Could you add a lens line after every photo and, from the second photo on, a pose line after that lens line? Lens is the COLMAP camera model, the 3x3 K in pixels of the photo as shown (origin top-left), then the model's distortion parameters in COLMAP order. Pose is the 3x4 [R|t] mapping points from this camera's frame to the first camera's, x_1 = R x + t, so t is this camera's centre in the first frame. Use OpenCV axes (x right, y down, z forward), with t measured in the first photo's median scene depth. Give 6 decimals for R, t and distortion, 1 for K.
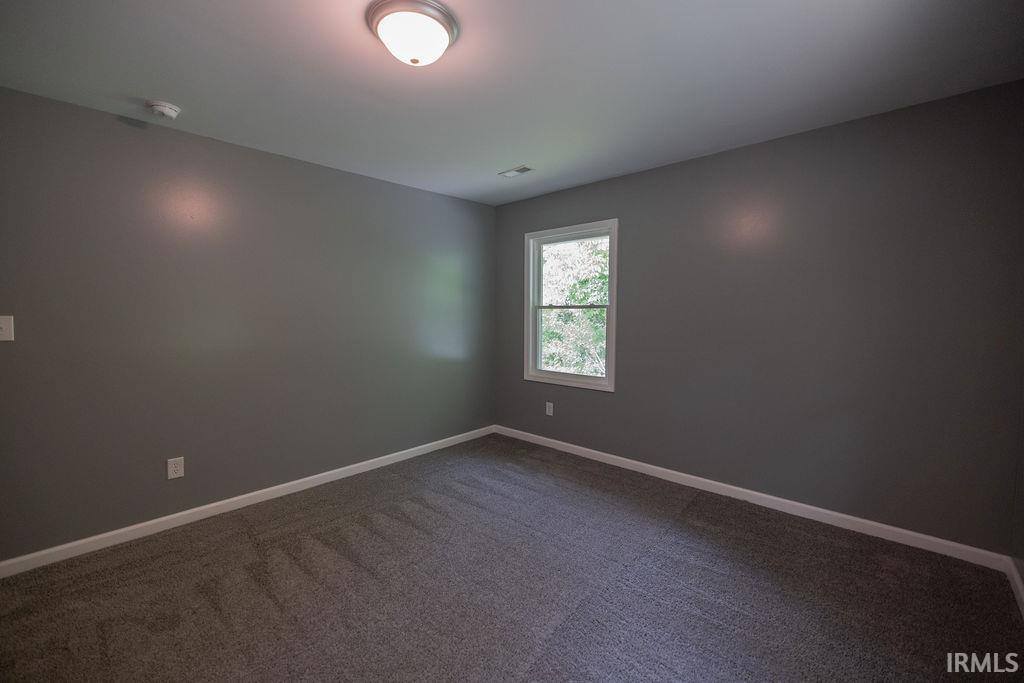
lens RADIAL K [[432.6, 0, 515.3], [0, 432.6, 336.7], [0, 0, 1]] dist [0.001832, 0.000438]
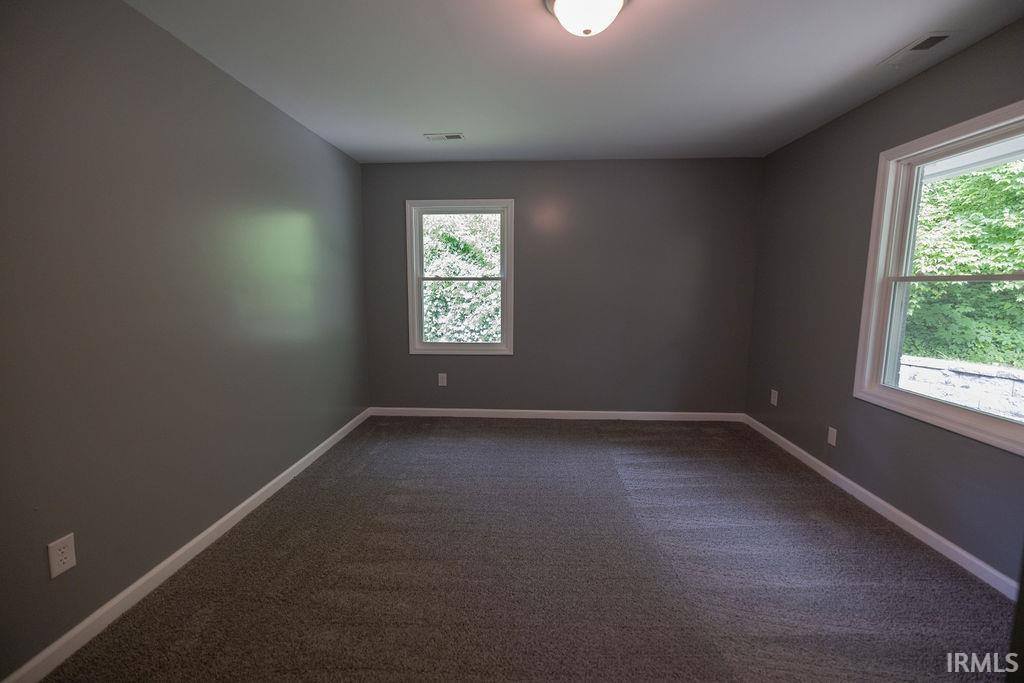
lens RADIAL K [[432.6, 0, 504.4], [0, 432.6, 339.3], [0, 0, 1]] dist [0.001832, 0.000438]
pose [[0.762843, -0.079947, 0.641622, -0.490518], [0.039887, 0.996255, 0.076712, 0.000181], [-0.645352, -0.032927, 0.763175, 0.143139]]
